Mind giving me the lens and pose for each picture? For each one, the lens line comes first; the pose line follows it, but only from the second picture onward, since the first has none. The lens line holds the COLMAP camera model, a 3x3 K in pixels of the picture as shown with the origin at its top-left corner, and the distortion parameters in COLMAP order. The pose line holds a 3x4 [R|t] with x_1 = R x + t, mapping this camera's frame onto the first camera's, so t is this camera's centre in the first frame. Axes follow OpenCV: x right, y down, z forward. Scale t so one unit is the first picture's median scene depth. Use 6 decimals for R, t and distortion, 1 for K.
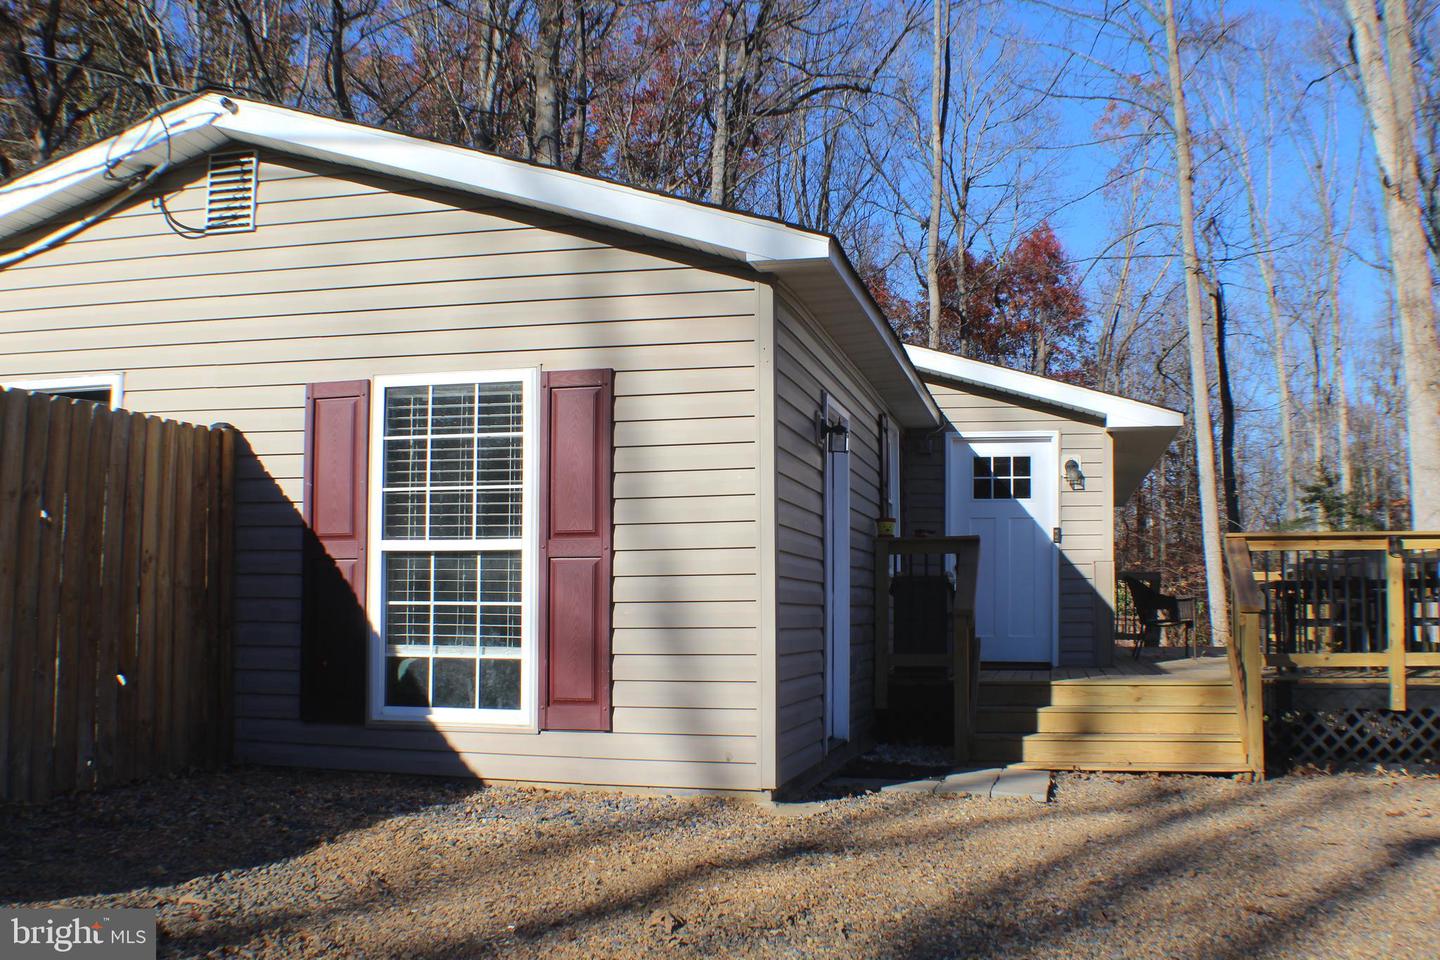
lens RADIAL K [[1415.4, 0, 727.4], [0, 1415.4, 513.0], [0, 0, 1]] dist [-0.204293, 0.121925]
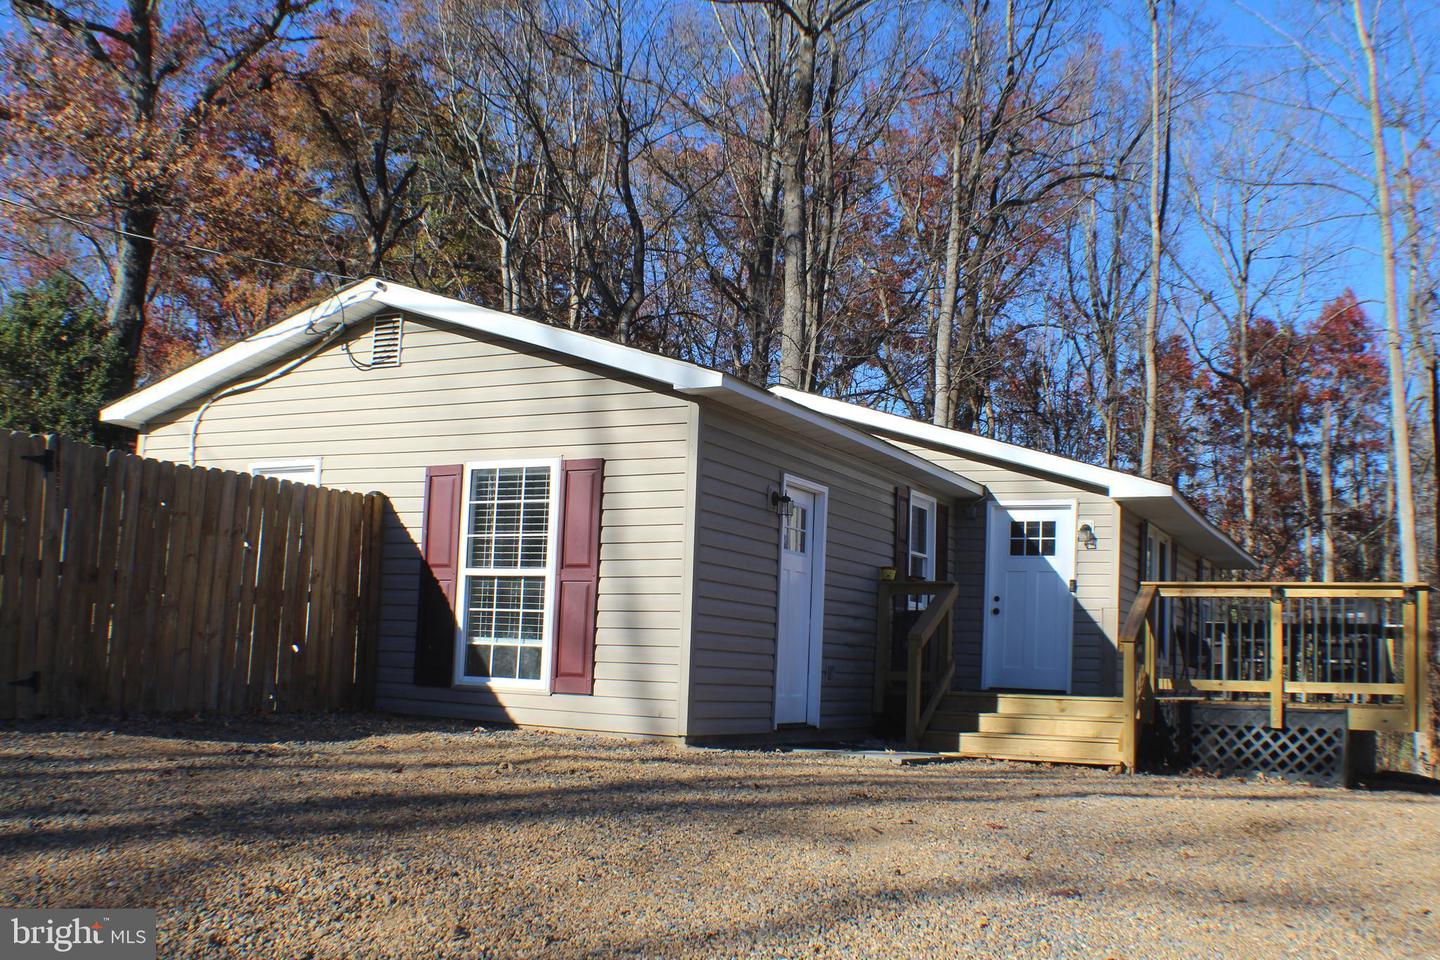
lens RADIAL K [[1415.4, 0, 727.4], [0, 1415.4, 513.0], [0, 0, 1]] dist [-0.204293, 0.121925]
pose [[0.969638, 0.008849, -0.244383, 0.408364], [-0.020304, 0.998808, -0.044391, 0.021276], [0.243699, 0.048005, 0.968662, -0.431873]]
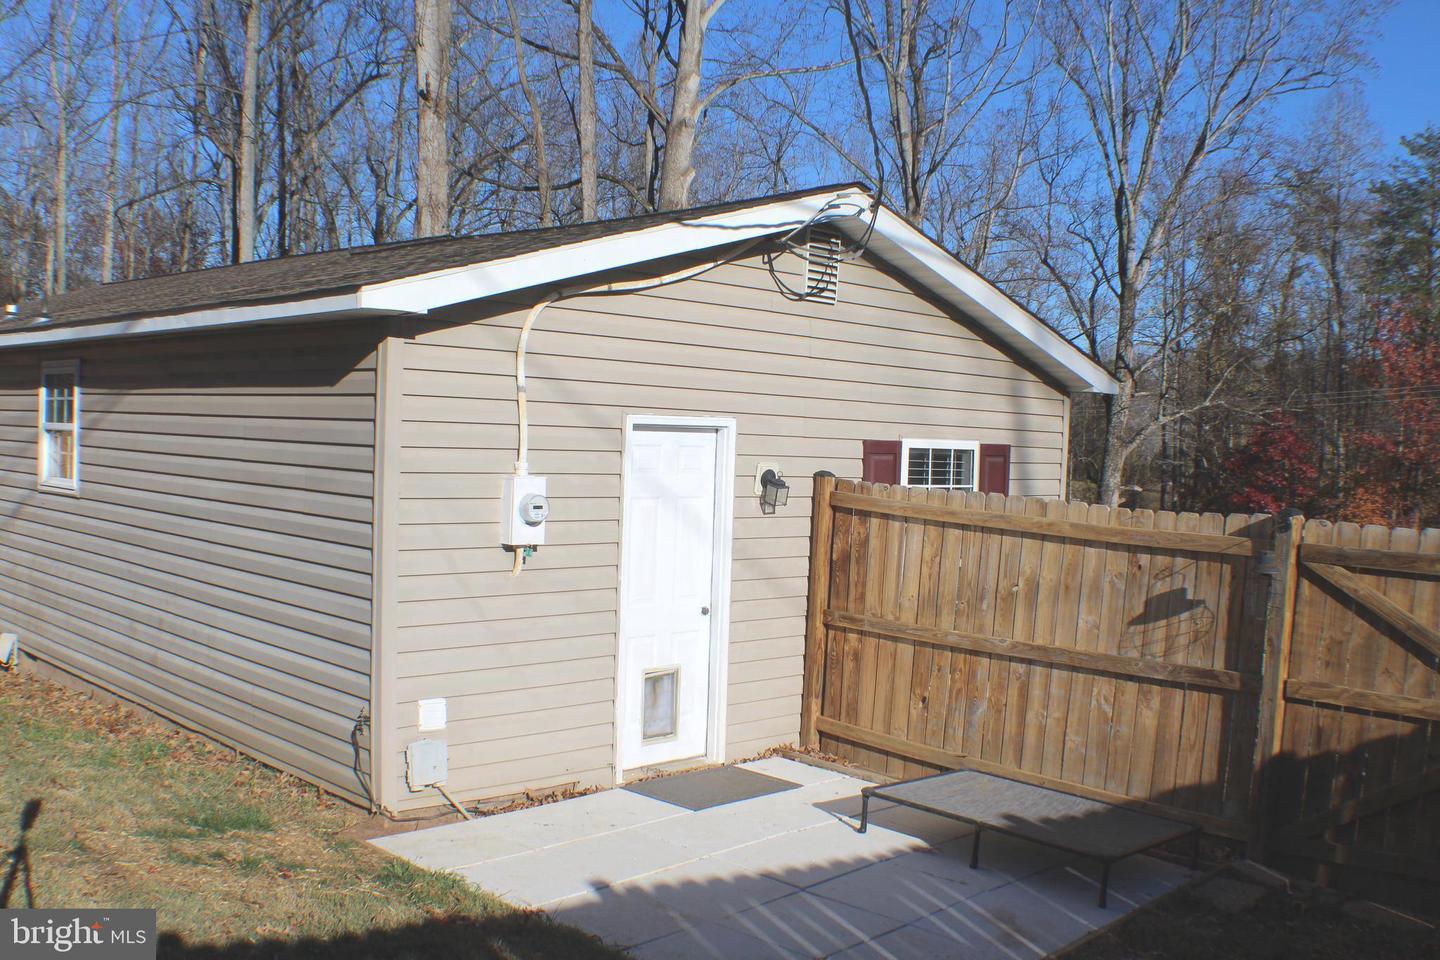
lens RADIAL K [[1415.4, 0, 727.4], [0, 1415.4, 513.0], [0, 0, 1]] dist [-0.204293, 0.121925]
pose [[0.537140, -0.032005, 0.842886, -1.463827], [-0.099948, 0.989825, 0.101277, -0.146850], [-0.837551, -0.138645, 0.528475, 0.430938]]
